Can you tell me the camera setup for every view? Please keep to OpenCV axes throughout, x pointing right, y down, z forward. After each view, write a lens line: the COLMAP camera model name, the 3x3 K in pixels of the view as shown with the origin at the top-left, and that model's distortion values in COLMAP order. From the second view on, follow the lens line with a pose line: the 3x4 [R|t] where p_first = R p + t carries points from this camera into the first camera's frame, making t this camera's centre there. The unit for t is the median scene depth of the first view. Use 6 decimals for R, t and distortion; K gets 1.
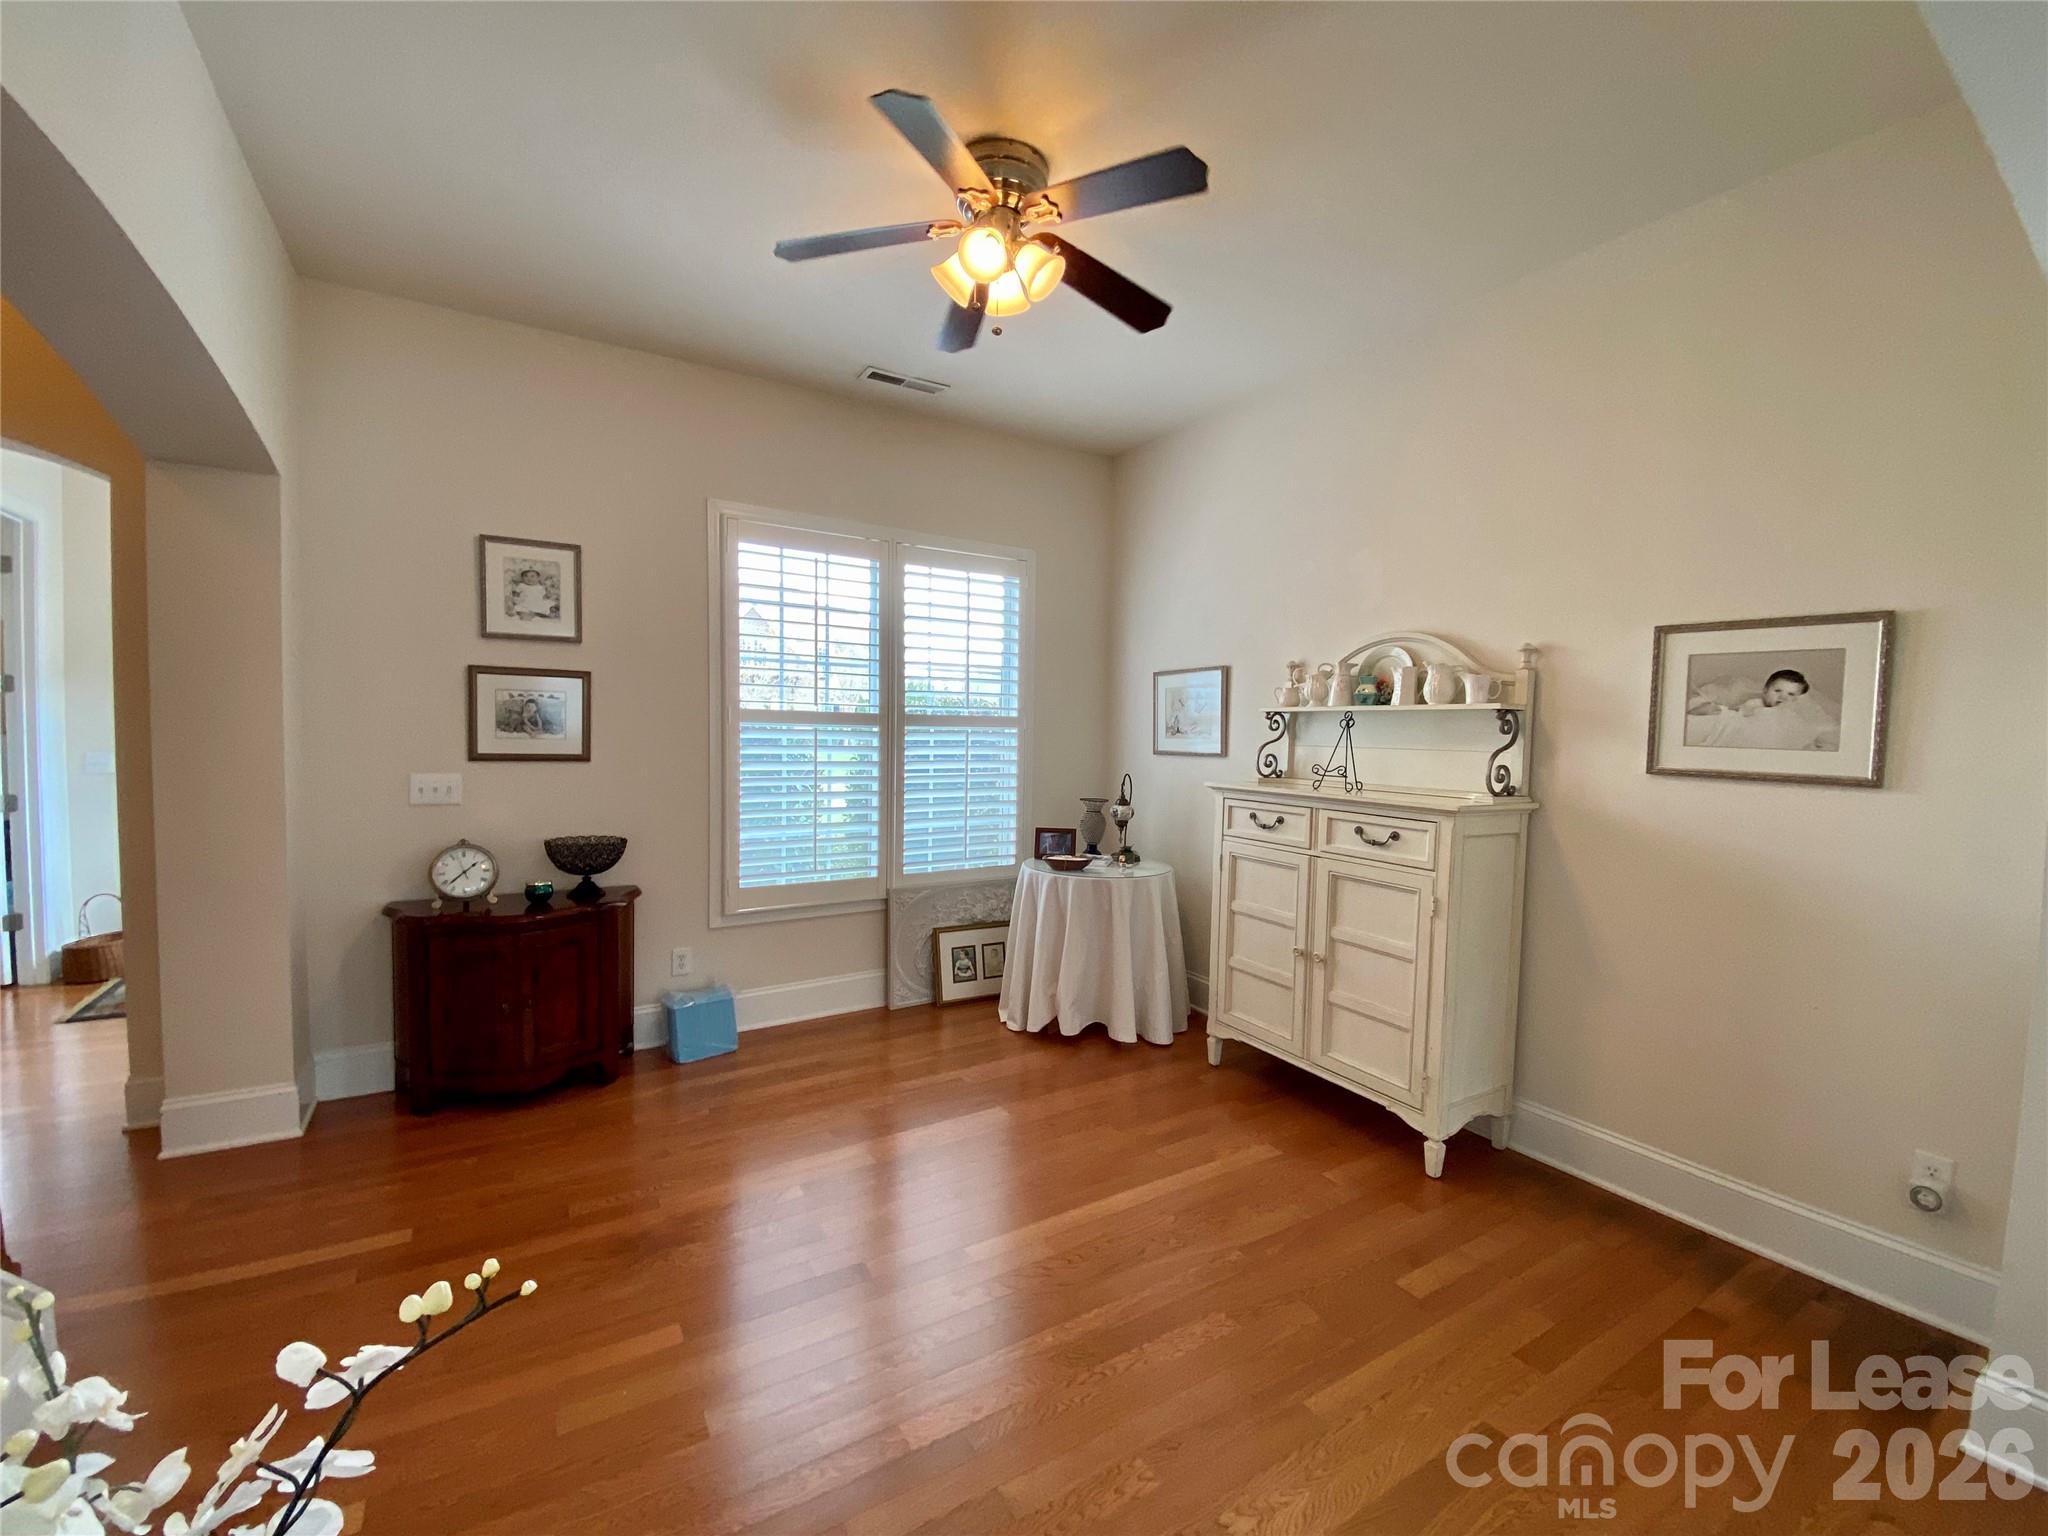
lens RADIAL K [[824.0, 0, 1024.0], [0, 824.0, 768.0], [0, 0, 1]] dist [-0.000206, -0.000139]
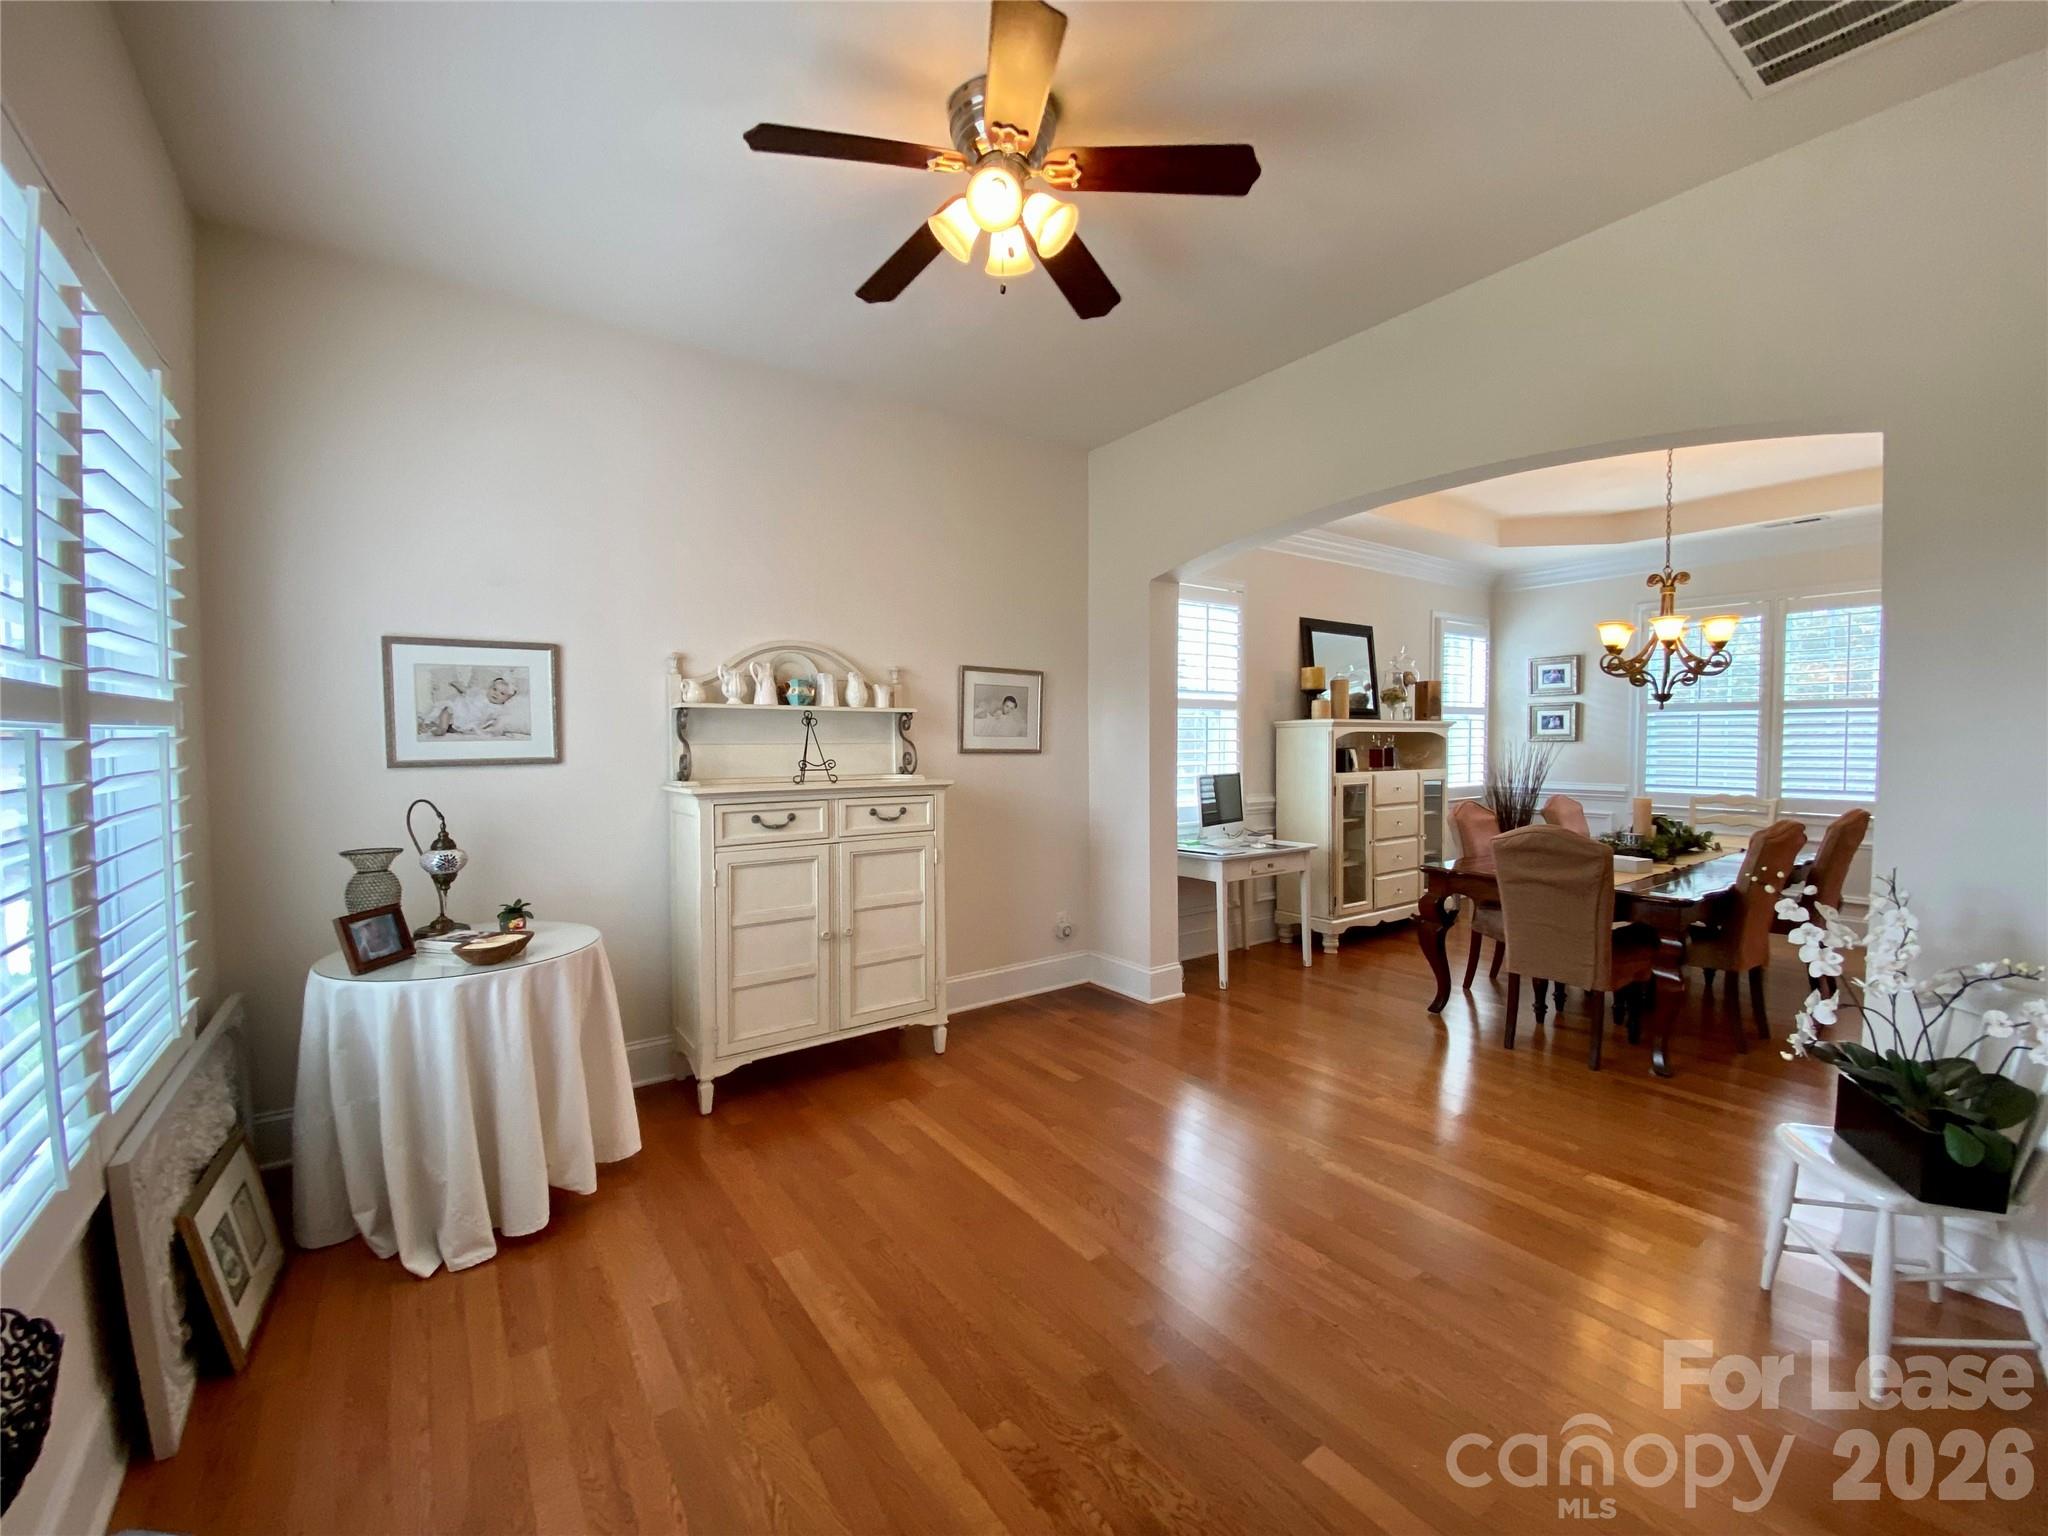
lens RADIAL K [[827.0, 0, 1025.1], [0, 827.0, 742.5], [0, 0, 1]] dist [-0.000152, -0.000041]
pose [[-0.096442, -0.024500, 0.995037, -0.634724], [0.046660, 0.998487, 0.029108, -0.038963], [-0.994244, 0.049236, -0.095153, 0.701518]]
